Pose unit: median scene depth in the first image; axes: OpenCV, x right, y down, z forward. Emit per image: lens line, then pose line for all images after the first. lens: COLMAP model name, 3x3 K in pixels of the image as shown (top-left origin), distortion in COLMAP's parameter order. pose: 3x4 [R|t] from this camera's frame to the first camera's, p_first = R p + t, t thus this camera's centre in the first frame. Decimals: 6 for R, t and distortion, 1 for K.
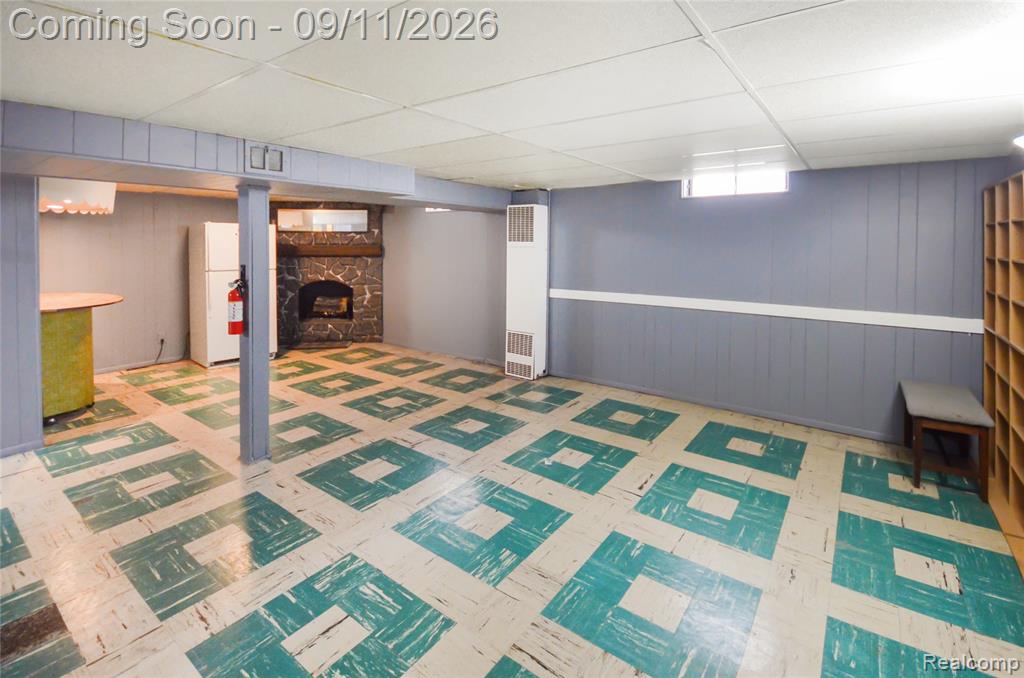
lens RADIAL K [[454.8, 0, 512.0], [0, 454.8, 339.0], [0, 0, 1]] dist [0.001444, 0.000091]
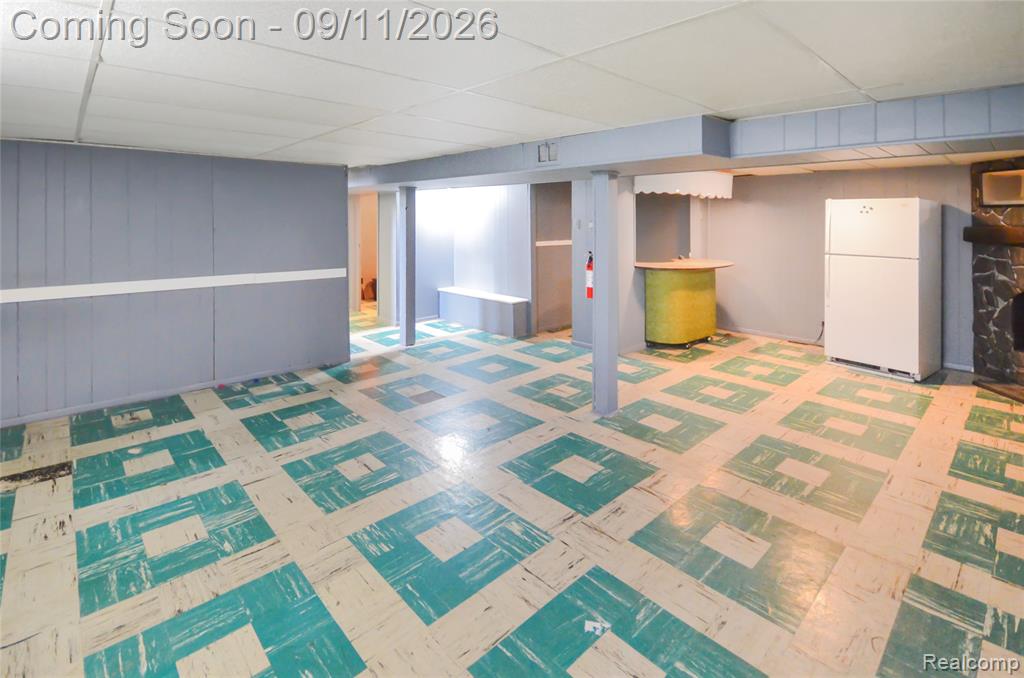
lens RADIAL K [[471.7, 0, 512.4], [0, 471.7, 322.4], [0, 0, 1]] dist [-0.001472, -0.000252]
pose [[-0.165581, 0.201942, -0.965299, 0.614281], [-0.208009, 0.949639, 0.234346, -0.196322], [0.964010, 0.239594, -0.115236, 0.977625]]
